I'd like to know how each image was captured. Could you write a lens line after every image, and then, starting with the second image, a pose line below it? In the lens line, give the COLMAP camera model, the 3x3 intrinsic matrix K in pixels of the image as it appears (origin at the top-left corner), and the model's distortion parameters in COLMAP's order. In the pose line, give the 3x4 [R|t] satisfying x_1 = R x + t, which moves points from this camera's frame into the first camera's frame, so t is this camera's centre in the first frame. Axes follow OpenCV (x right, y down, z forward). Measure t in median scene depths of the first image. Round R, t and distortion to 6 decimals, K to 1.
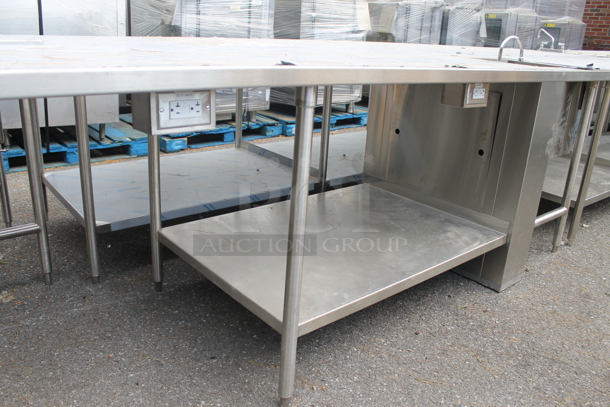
lens RADIAL K [[511.3, 0, 305.0], [0, 511.3, 203.5], [0, 0, 1]] dist [-0.165462, 0.138758]
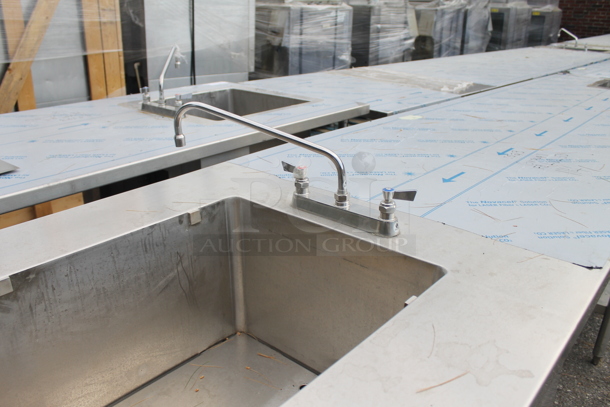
lens RADIAL K [[511.3, 0, 305.0], [0, 511.3, 203.5], [0, 0, 1]] dist [-0.165462, 0.138758]
pose [[0.989327, -0.083383, 0.119498, -0.534013], [0.077586, 0.995609, 0.052379, -0.101738], [-0.123340, -0.042549, 0.991452, -0.152622]]
